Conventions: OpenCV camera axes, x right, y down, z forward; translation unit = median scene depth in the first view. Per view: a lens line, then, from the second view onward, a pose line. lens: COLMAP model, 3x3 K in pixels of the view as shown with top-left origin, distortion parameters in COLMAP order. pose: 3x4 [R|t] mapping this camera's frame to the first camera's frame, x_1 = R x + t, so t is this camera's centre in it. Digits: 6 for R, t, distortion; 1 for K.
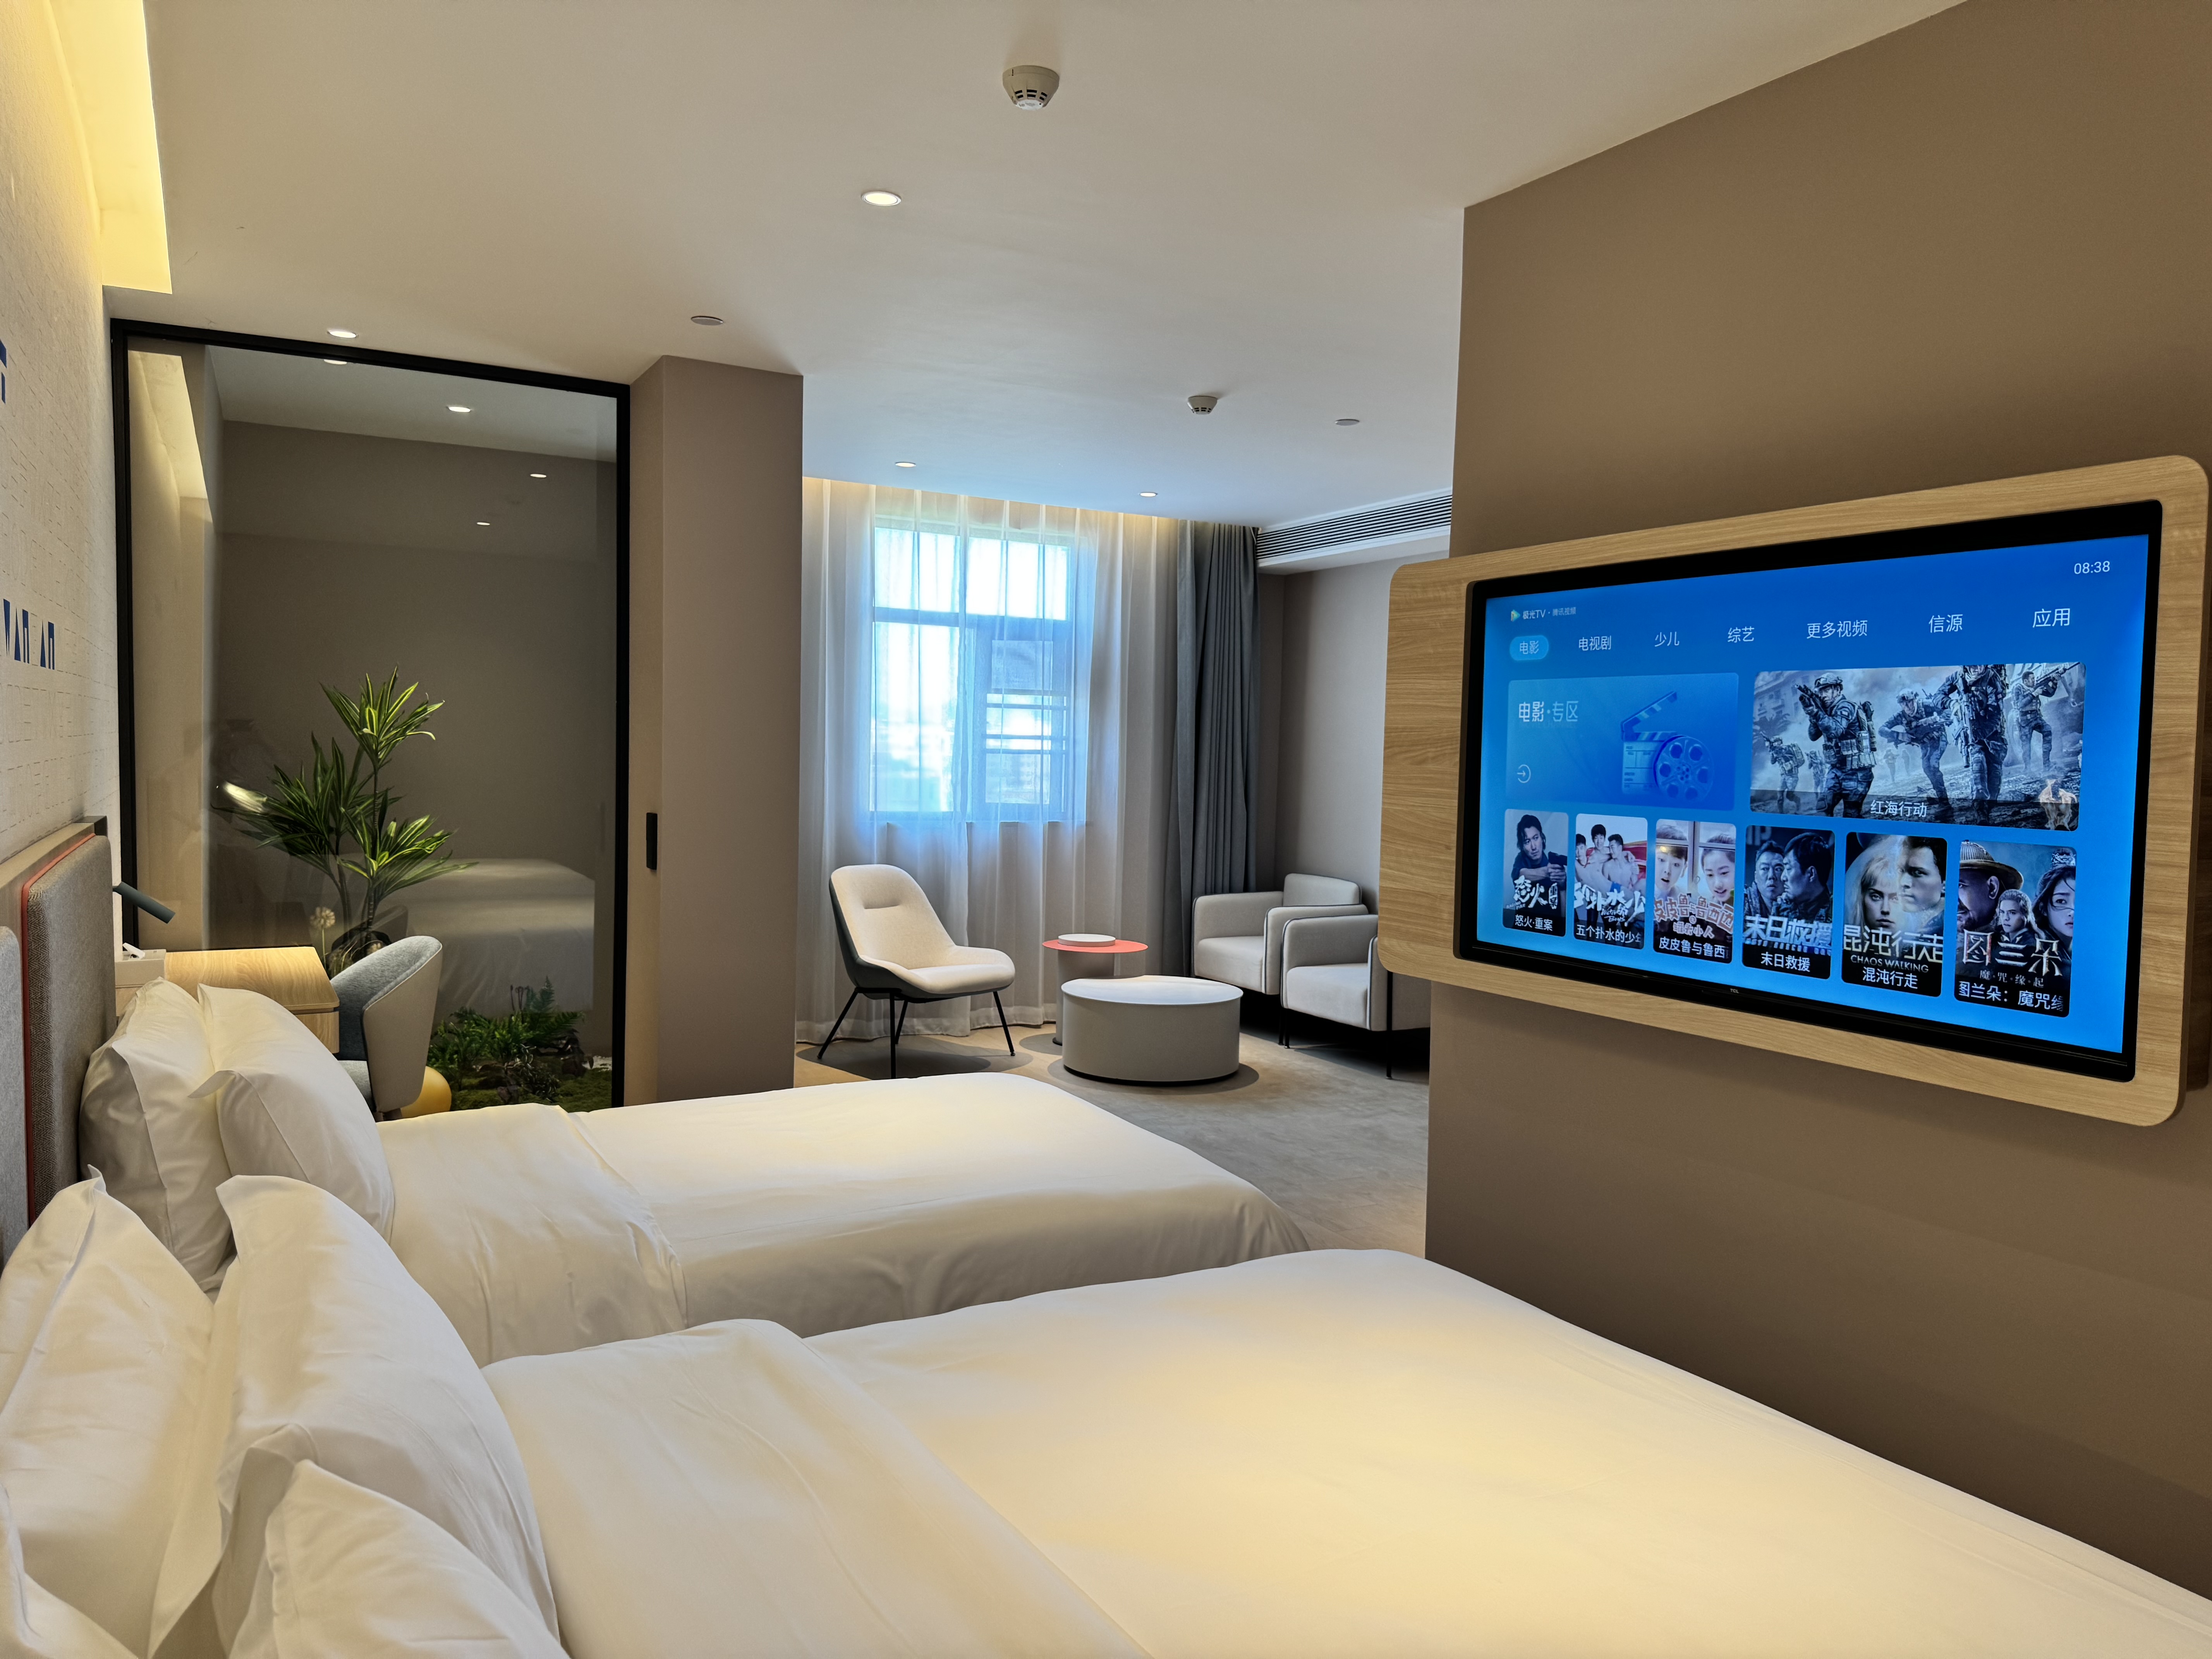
lens RADIAL K [[1541.8, 0, 1106.0], [0, 1541.8, 829.5], [0, 0, 1]] dist [0.002613, 0.000044]
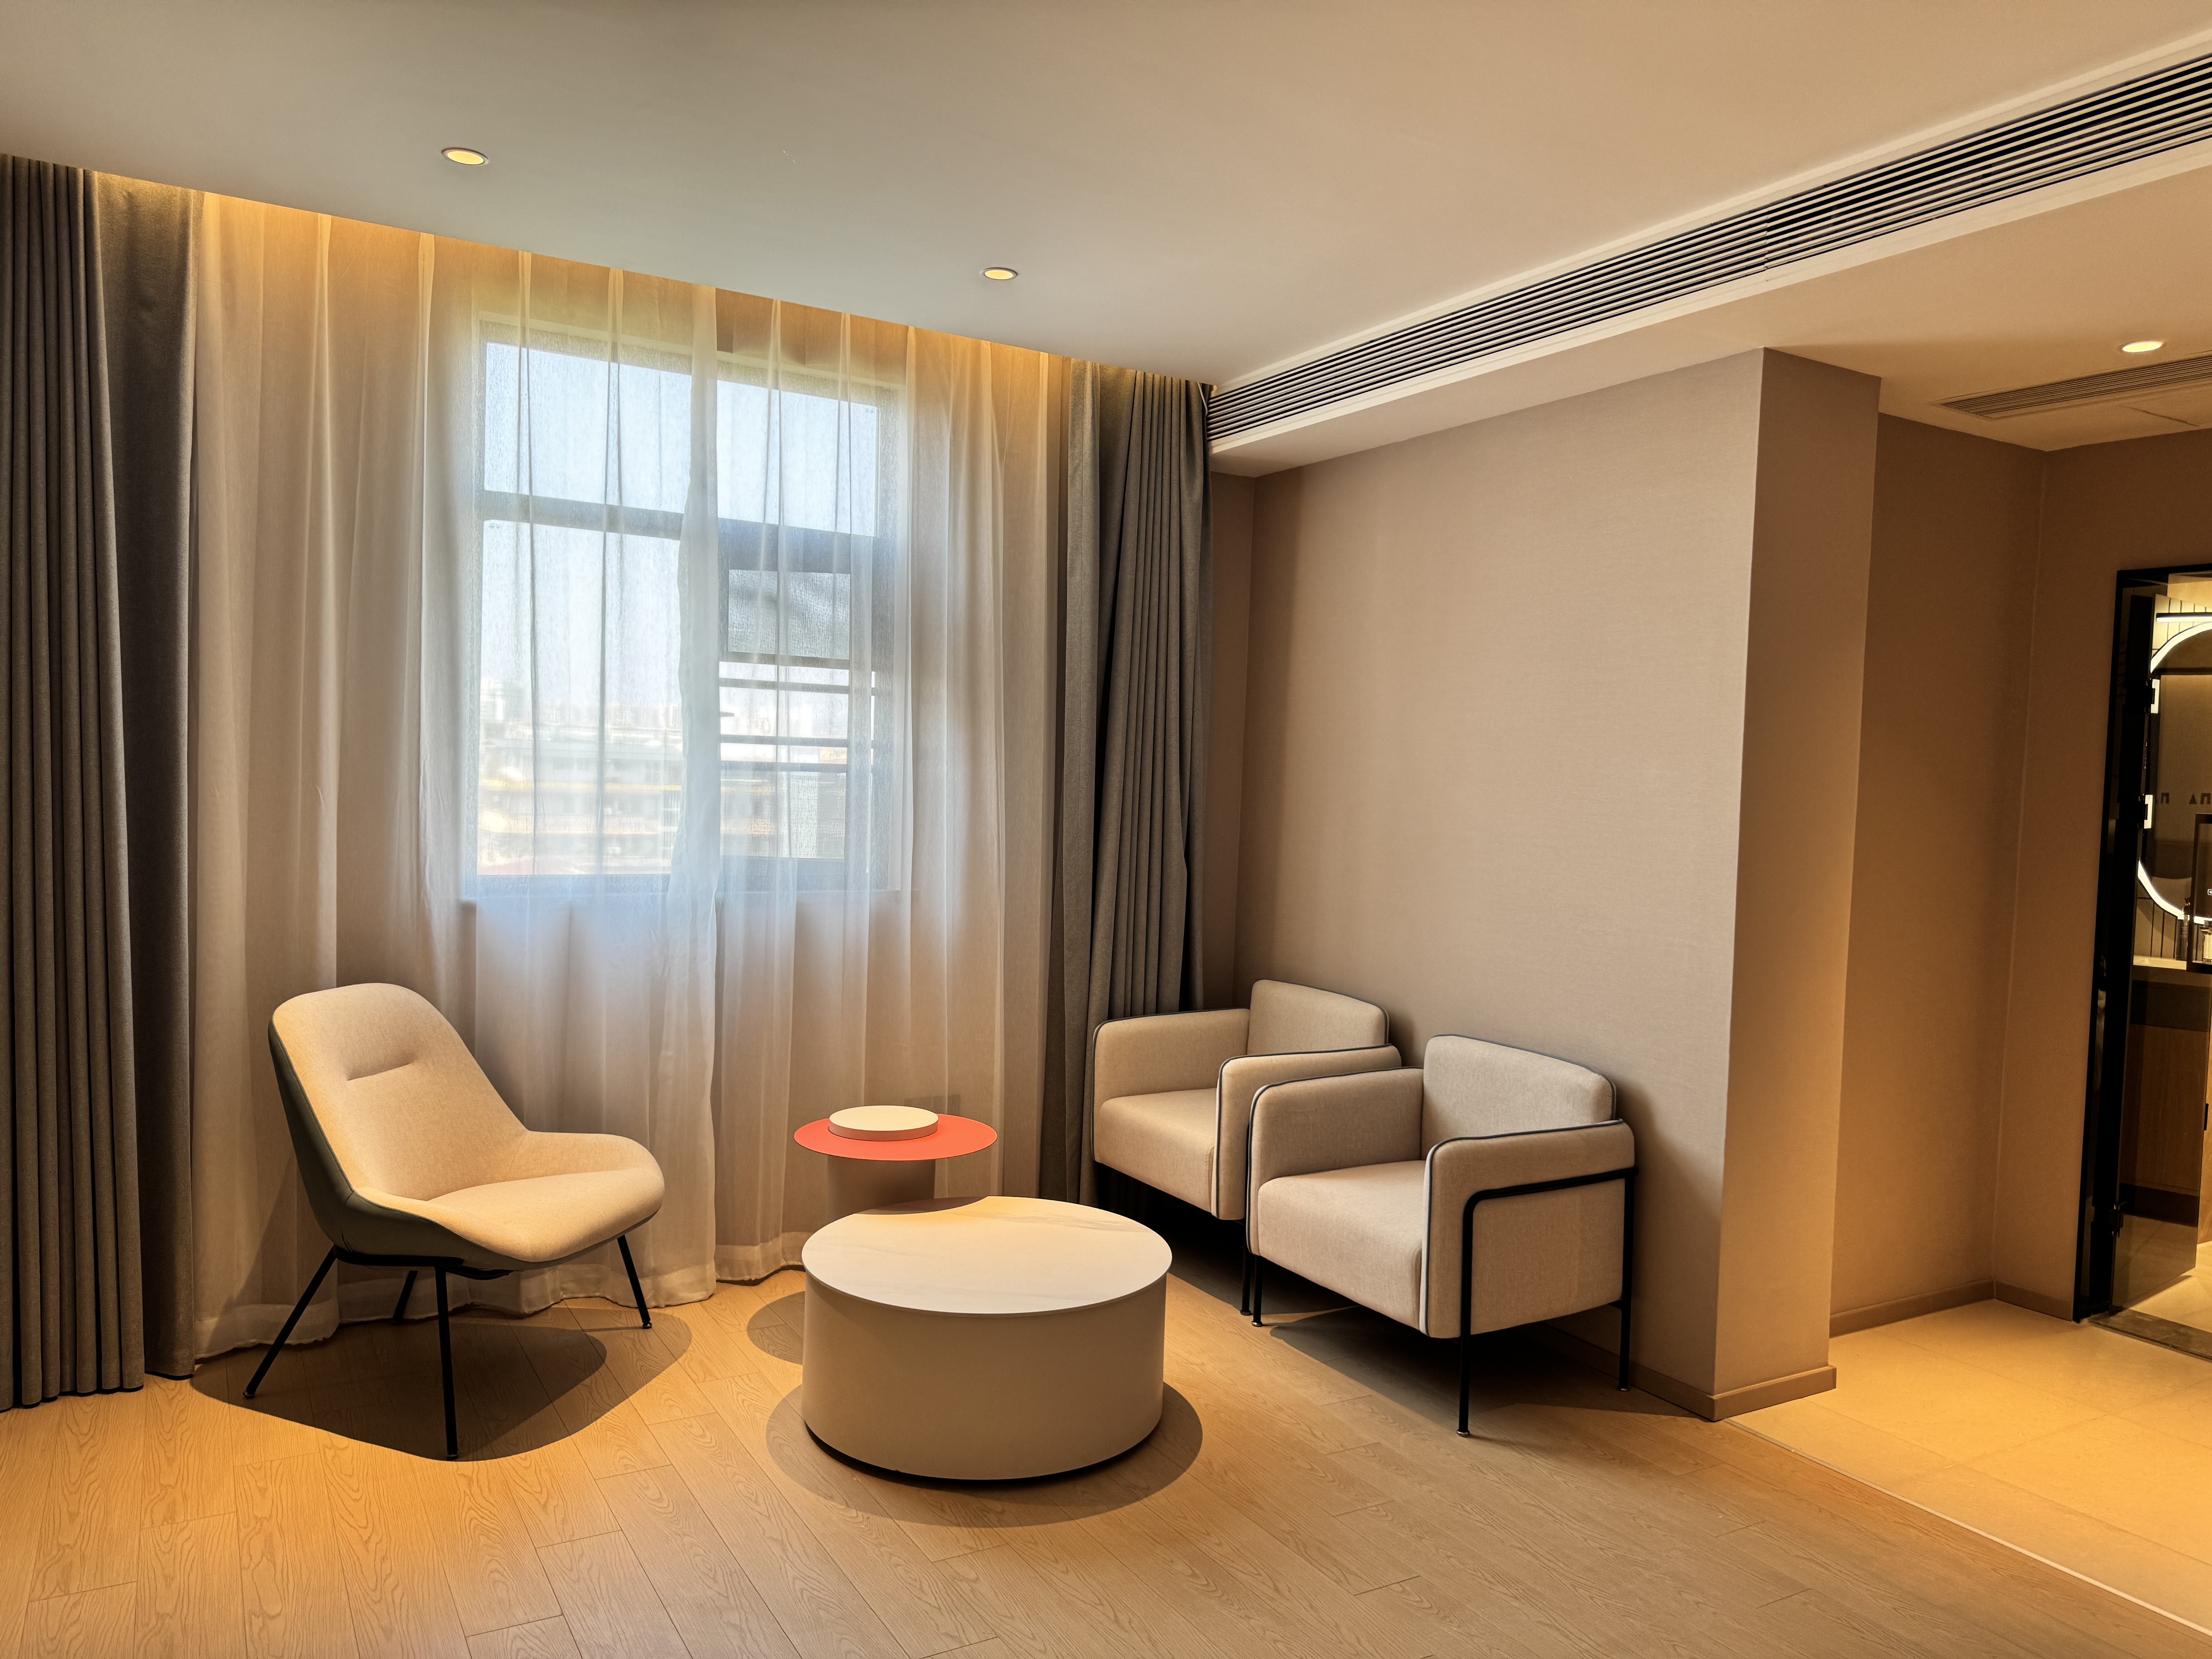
lens RADIAL K [[1541.8, 0, 1106.0], [0, 1541.8, 829.5], [0, 0, 1]] dist [0.002613, 0.000044]
pose [[0.999473, 0.009458, 0.031037, 0.043907], [-0.009097, 0.999889, -0.011758, -0.022249], [-0.031145, 0.011469, 0.999449, 0.435793]]
